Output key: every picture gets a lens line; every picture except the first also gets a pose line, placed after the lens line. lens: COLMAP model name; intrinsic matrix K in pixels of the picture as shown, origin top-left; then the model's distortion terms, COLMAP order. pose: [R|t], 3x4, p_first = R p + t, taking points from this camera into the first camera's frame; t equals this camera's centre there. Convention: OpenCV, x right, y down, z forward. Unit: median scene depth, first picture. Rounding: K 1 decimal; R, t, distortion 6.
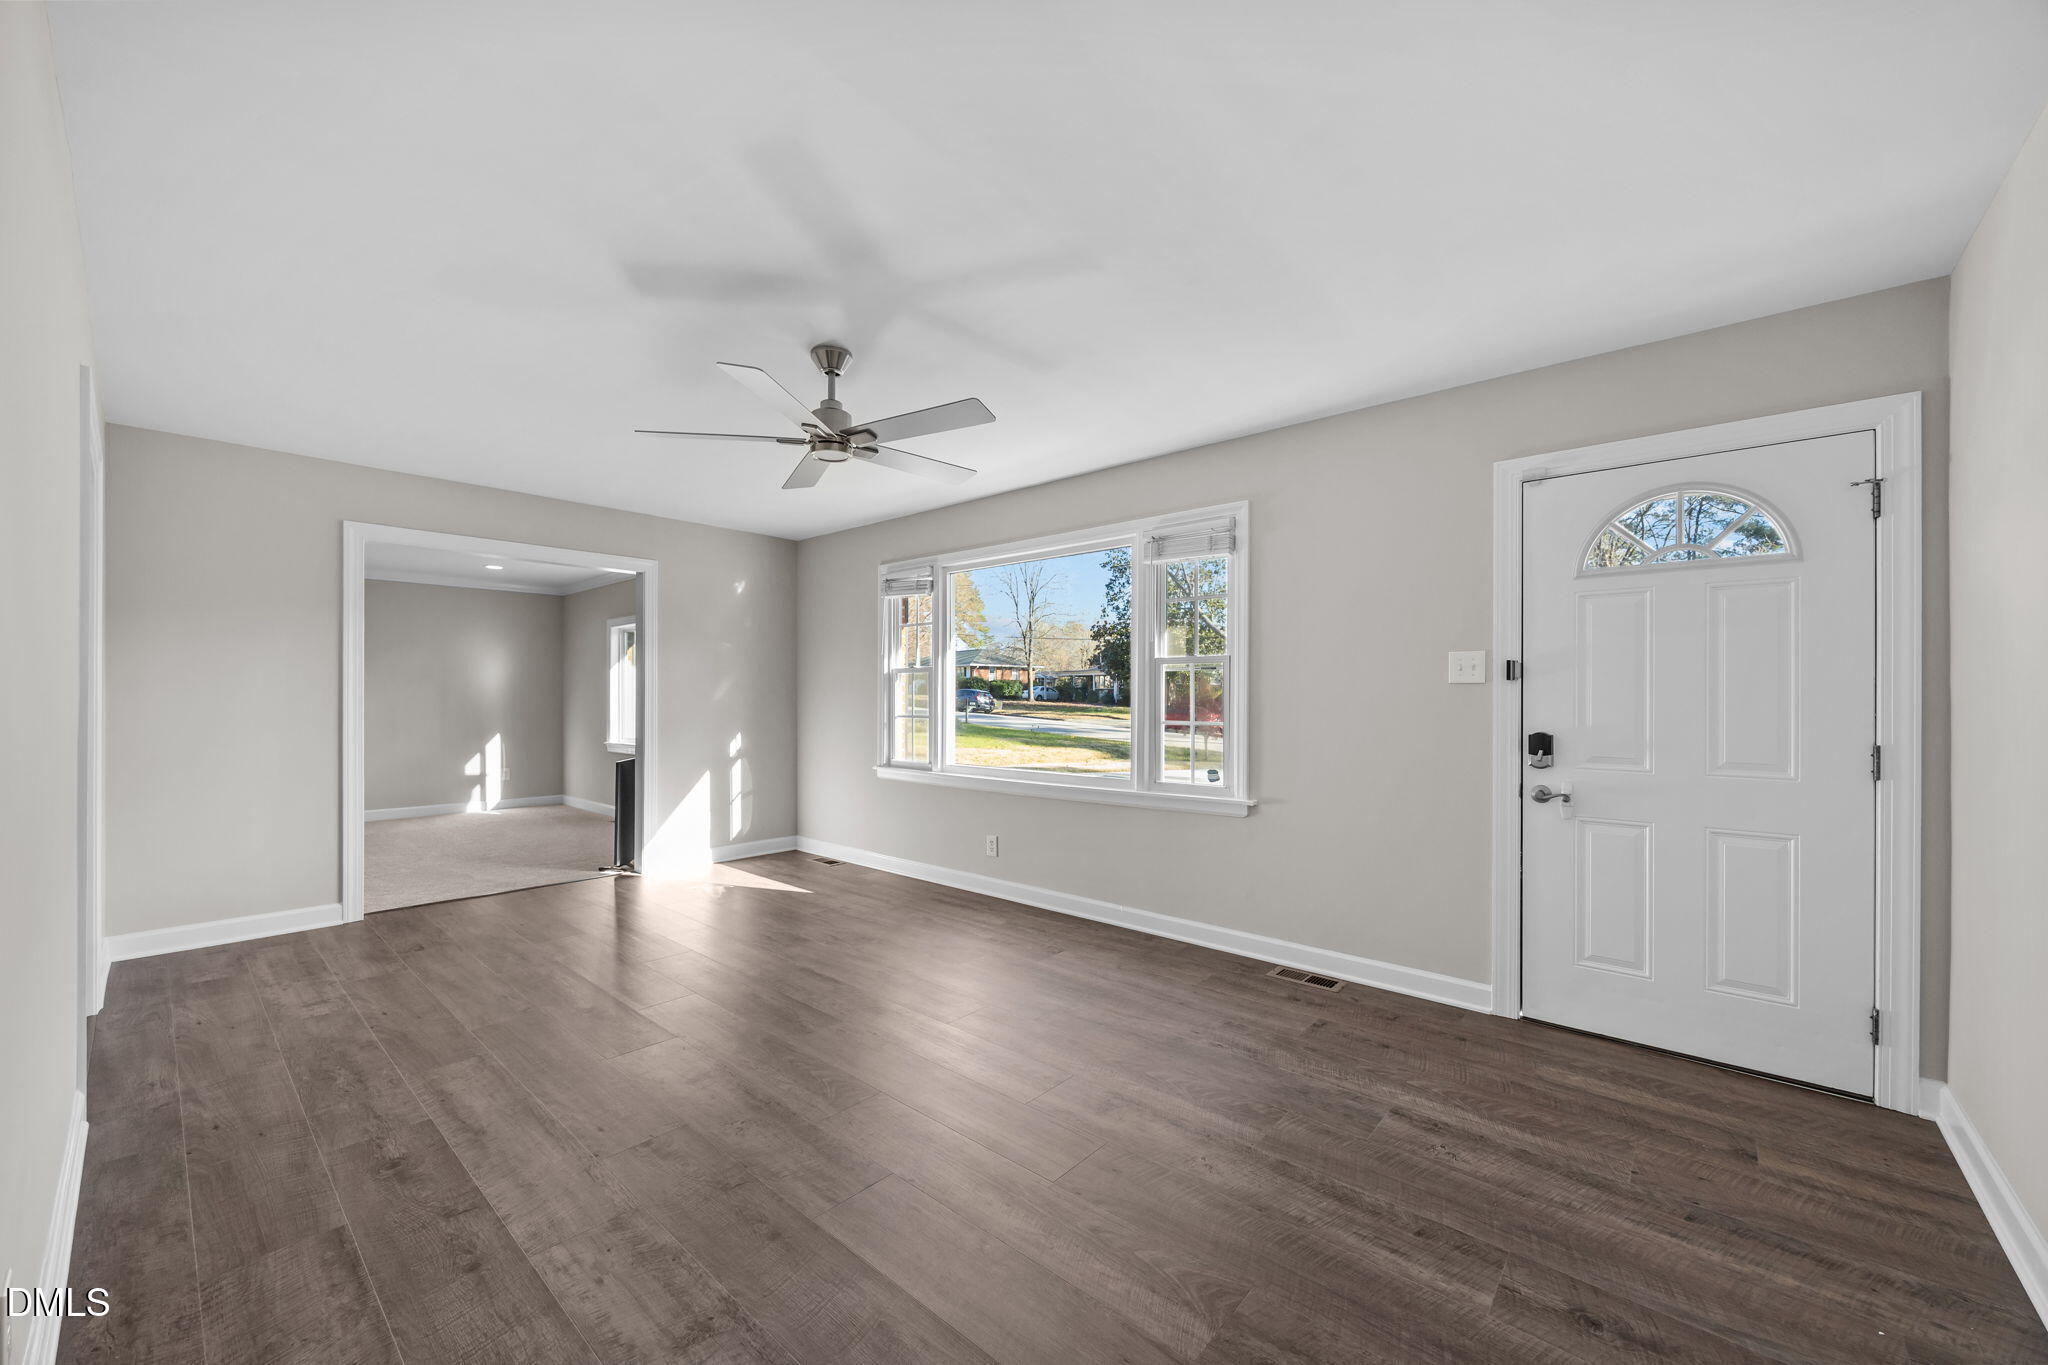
lens RADIAL K [[781.3, 0, 1026.6], [0, 781.3, 699.8], [0, 0, 1]] dist [-0.001324, 0.000252]
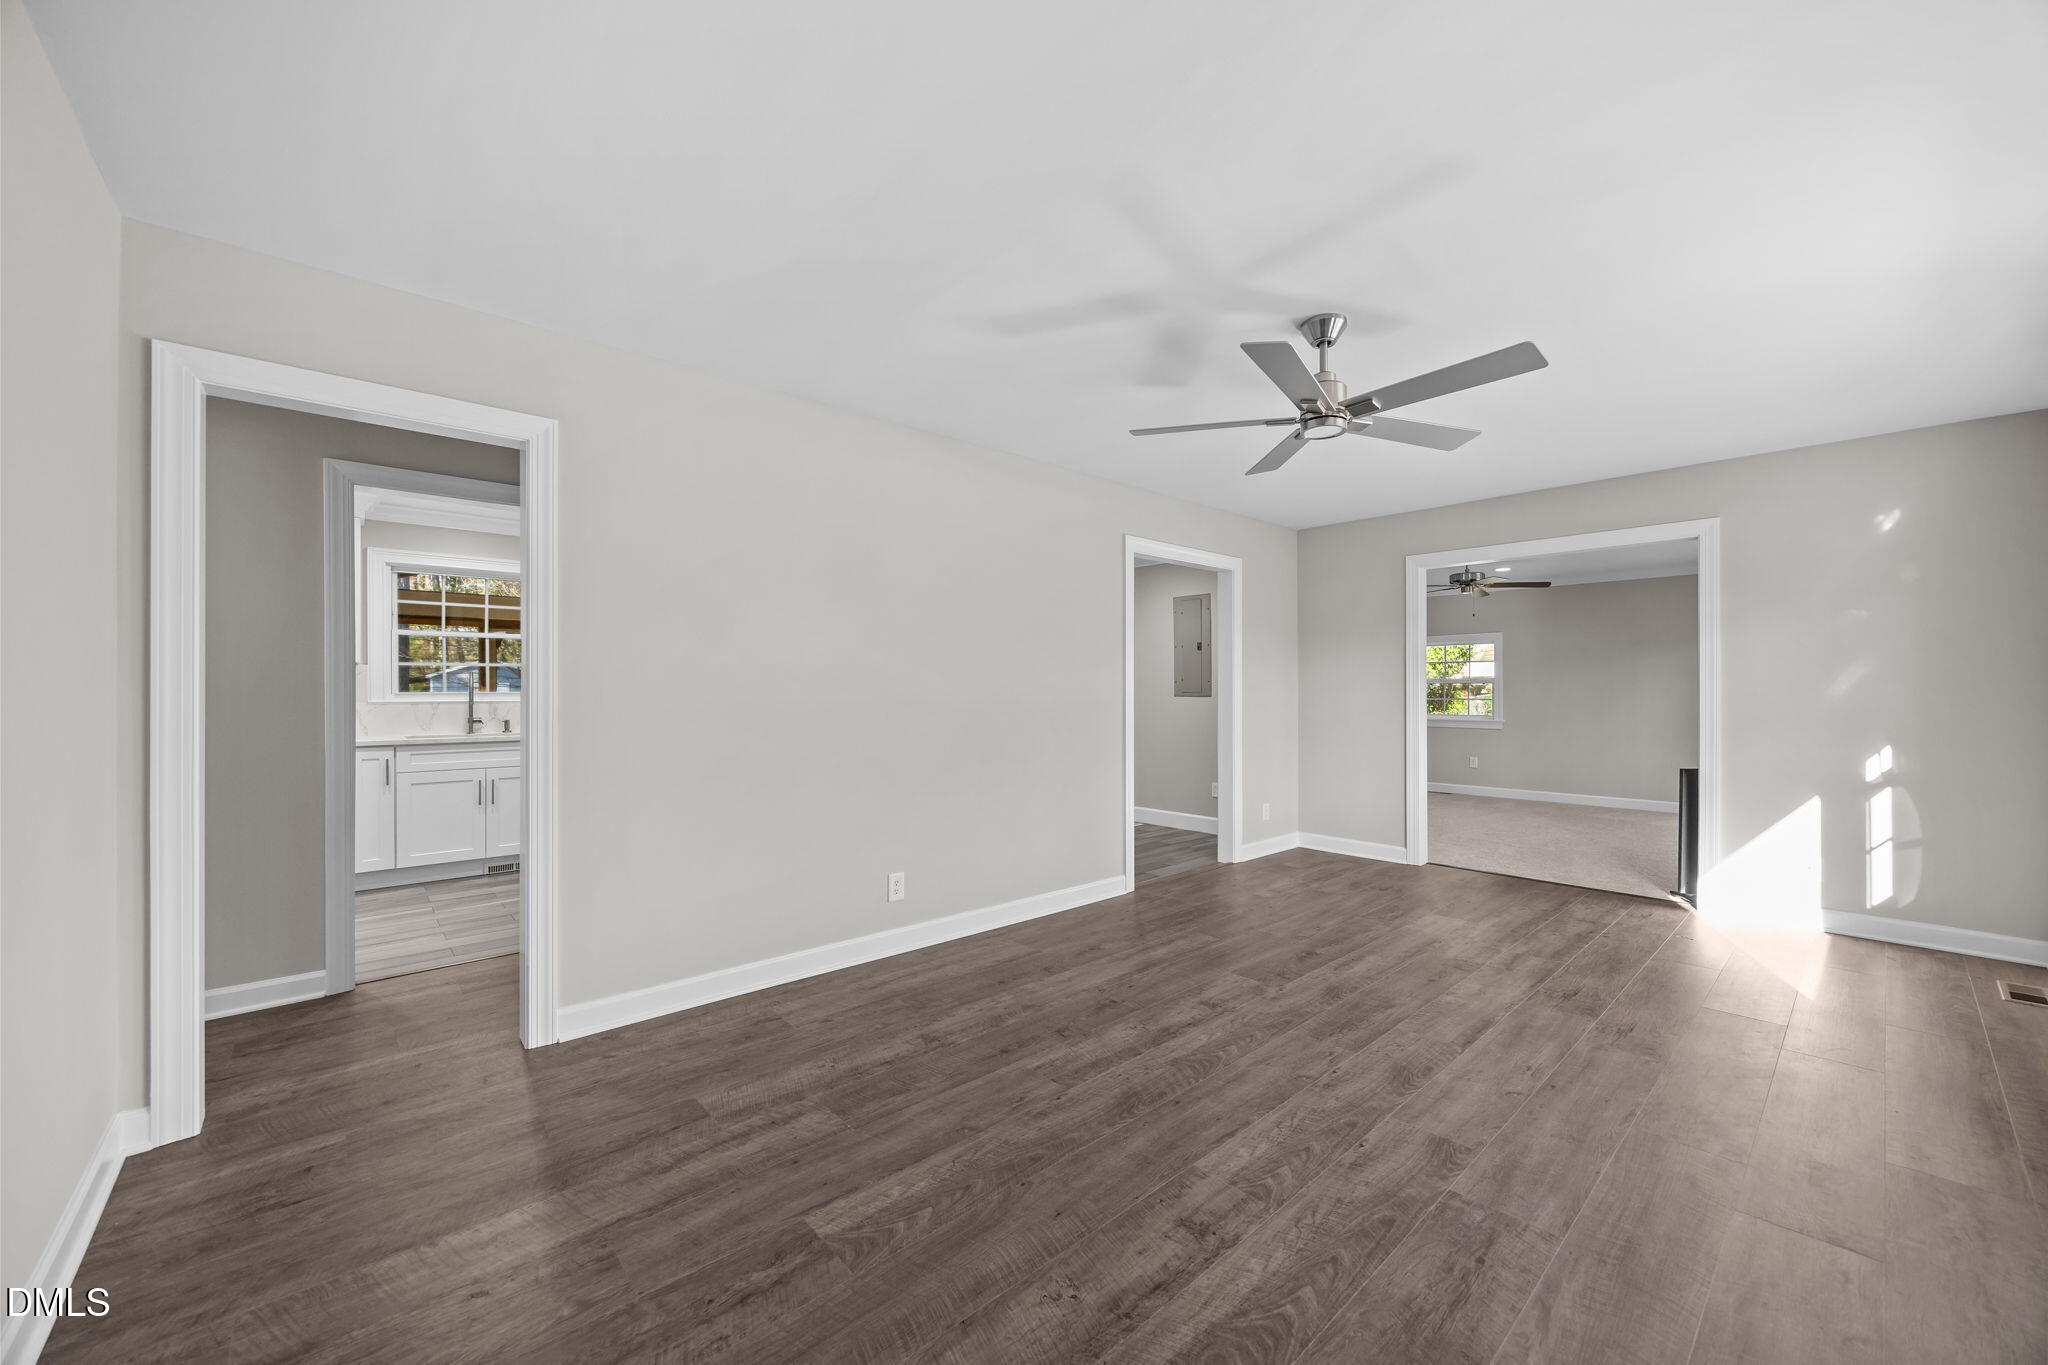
lens RADIAL K [[781.3, 0, 1035.4], [0, 781.3, 689.9], [0, 0, 1]] dist [-0.001324, 0.000252]
pose [[-0.106559, -0.005038, -0.994294, 0.545212], [-0.004890, 0.999978, -0.004543, 0.003564], [0.994294, 0.004378, -0.106581, 0.576117]]
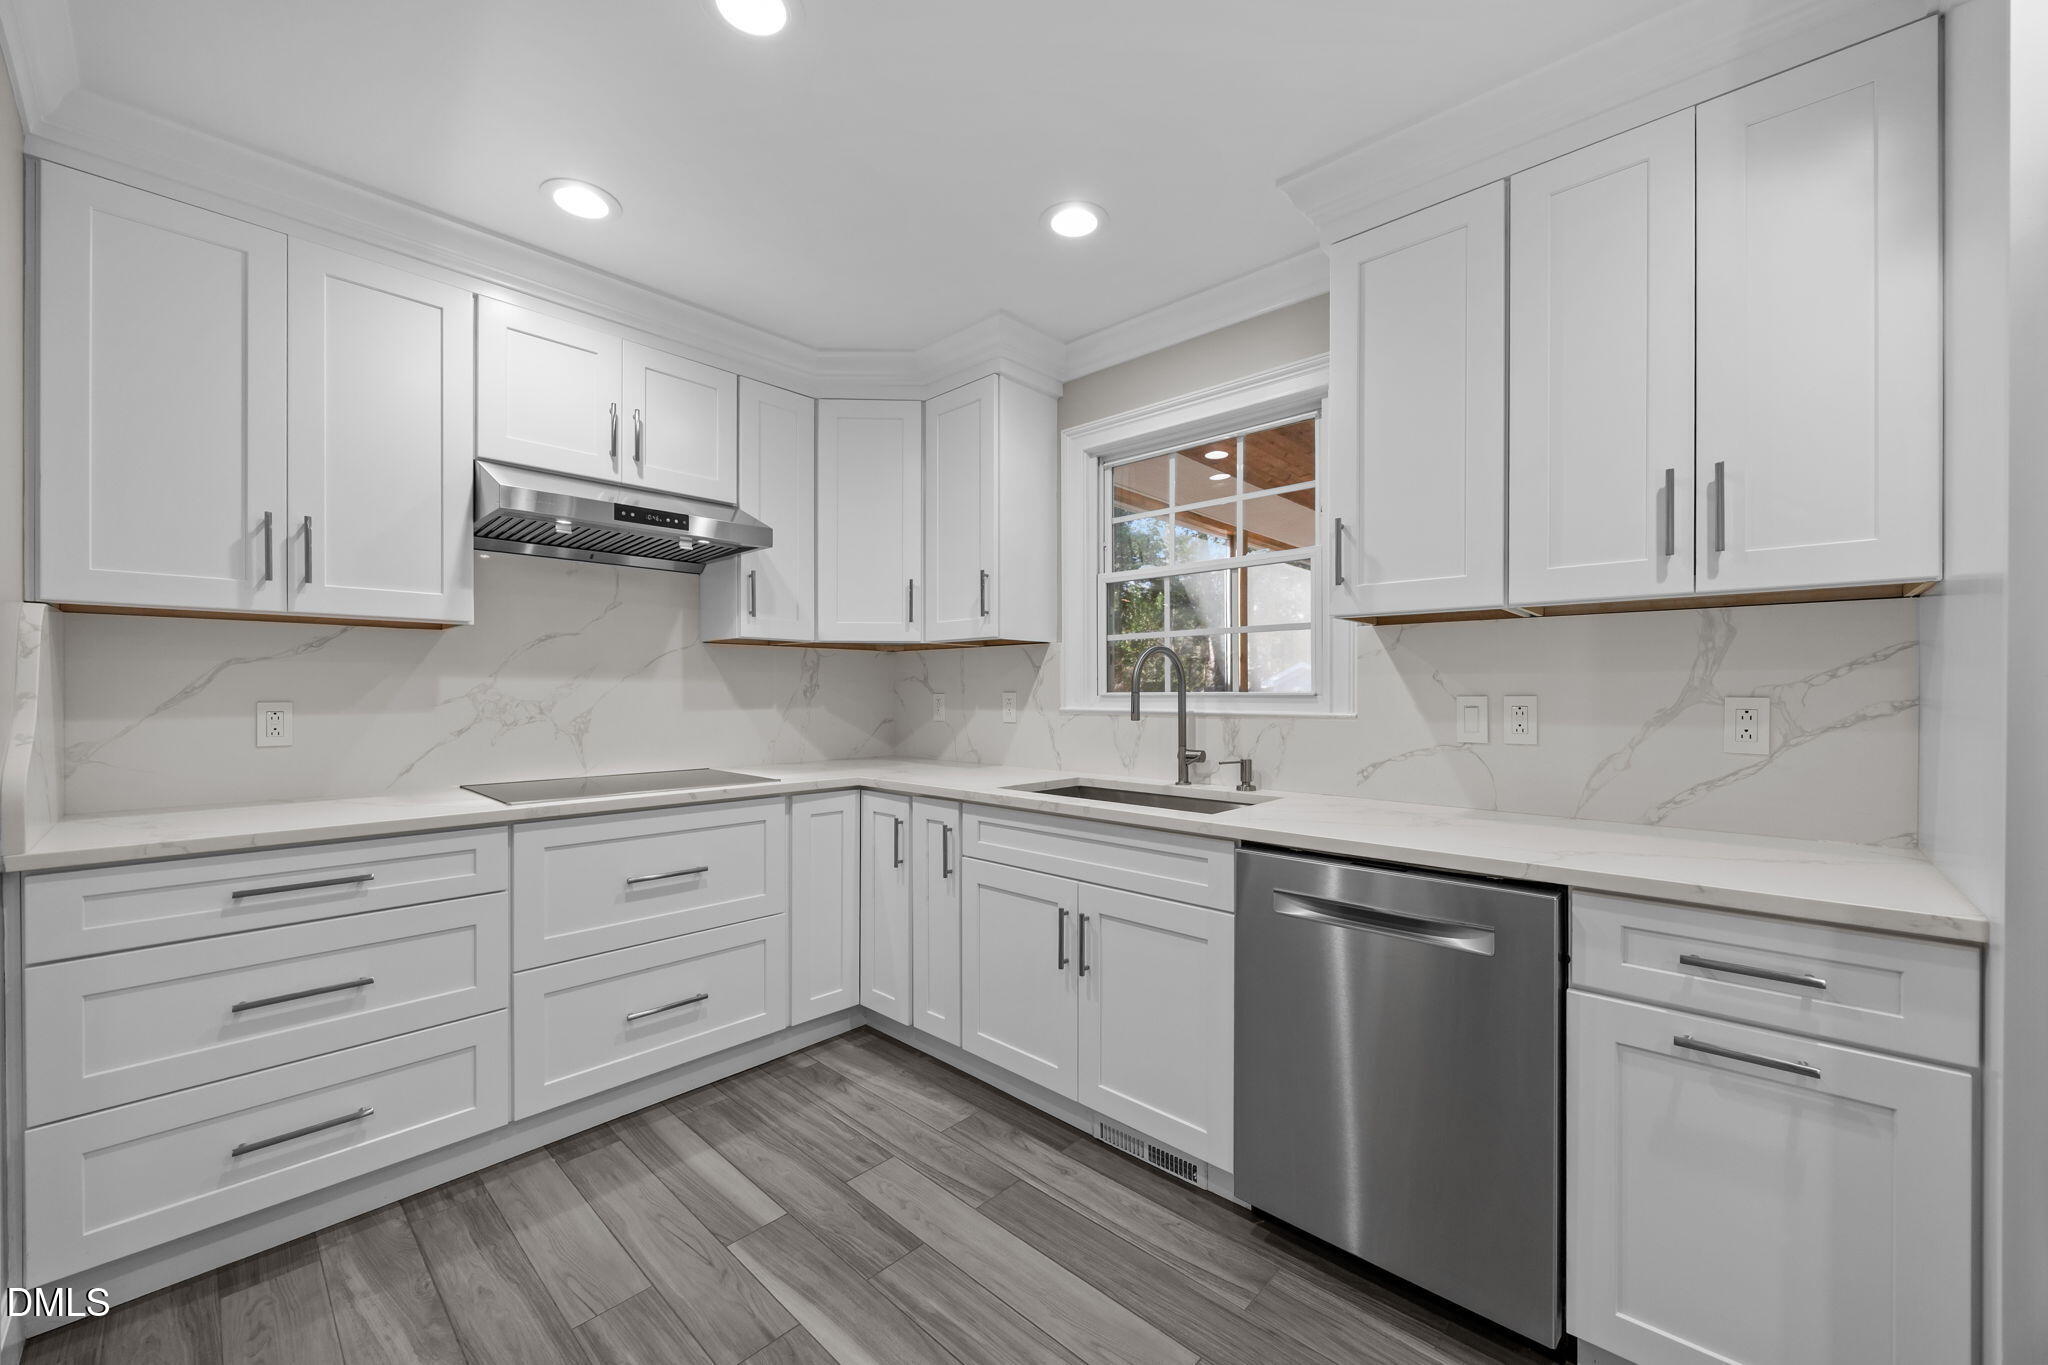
lens RADIAL K [[781.3, 0, 1017.0], [0, 781.3, 694.3], [0, 0, 1]] dist [-0.001324, 0.000252]
pose [[-0.999610, -0.000309, 0.027939, -0.673331], [-0.000048, 0.999956, 0.009350, 0.002106], [-0.027941, 0.009345, -0.999566, 0.028935]]
